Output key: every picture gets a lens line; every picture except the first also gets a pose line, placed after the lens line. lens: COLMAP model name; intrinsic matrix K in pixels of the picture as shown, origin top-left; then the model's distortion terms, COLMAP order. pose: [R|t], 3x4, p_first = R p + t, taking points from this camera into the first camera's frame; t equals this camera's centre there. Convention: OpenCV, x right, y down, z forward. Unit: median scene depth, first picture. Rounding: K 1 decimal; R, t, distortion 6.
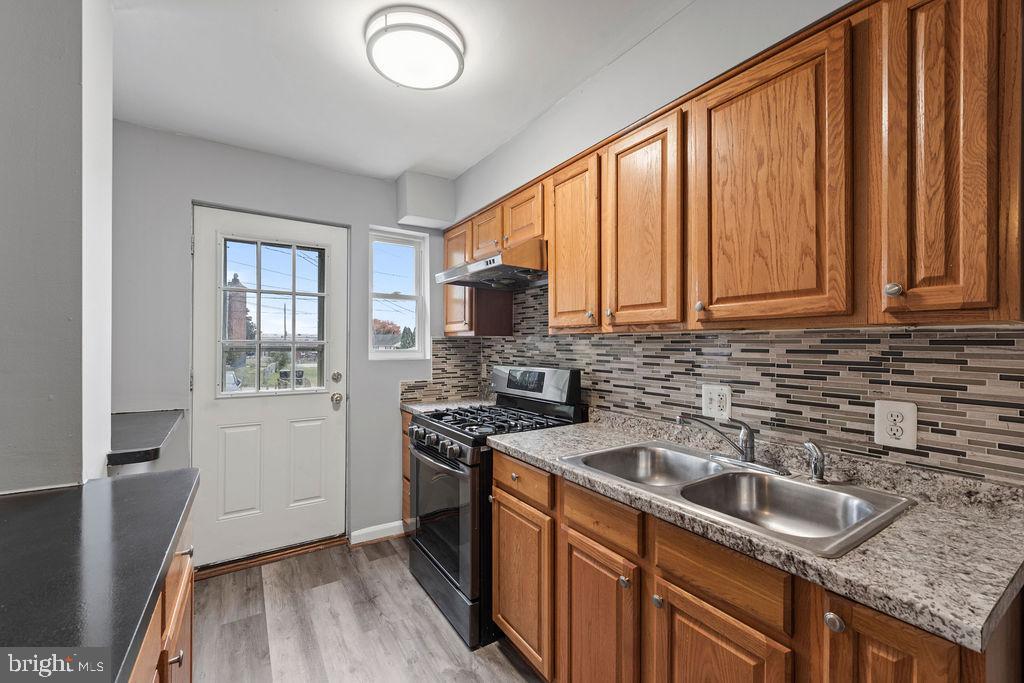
lens RADIAL K [[419.0, 0, 511.9], [0, 419.0, 343.9], [0, 0, 1]] dist [0.010666, -0.004088]
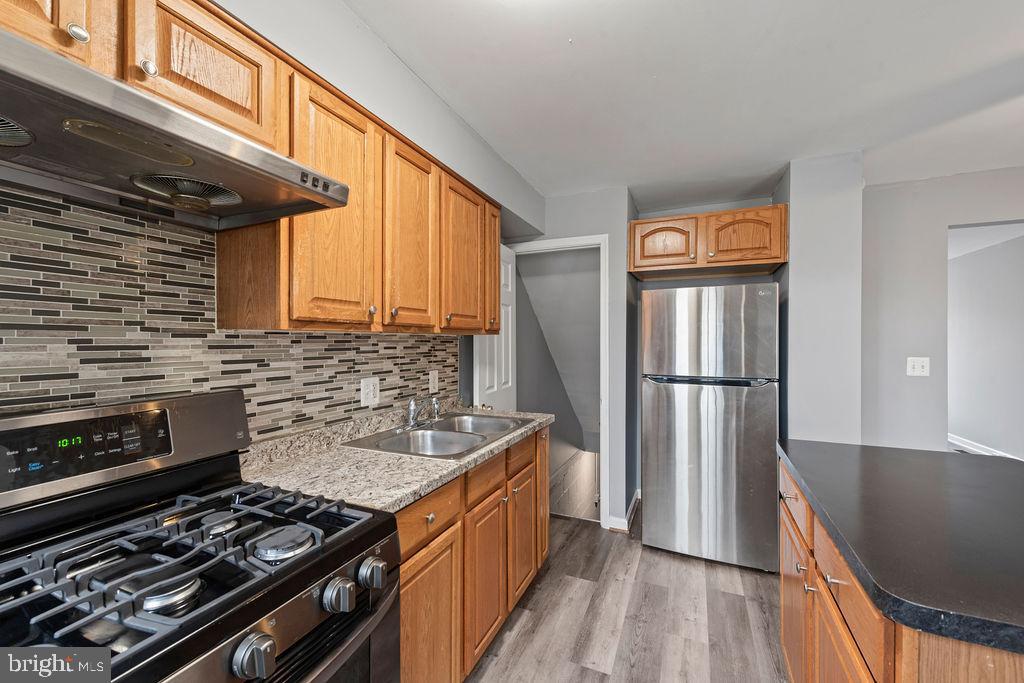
lens RADIAL K [[419.0, 0, 507.0], [0, 419.0, 343.0], [0, 0, 1]] dist [0.010666, -0.004088]
pose [[-0.546868, -0.006351, 0.837195, -0.655699], [0.000805, 0.999967, 0.008112, -0.009093], [-0.837219, 0.005110, -0.546844, 1.198352]]
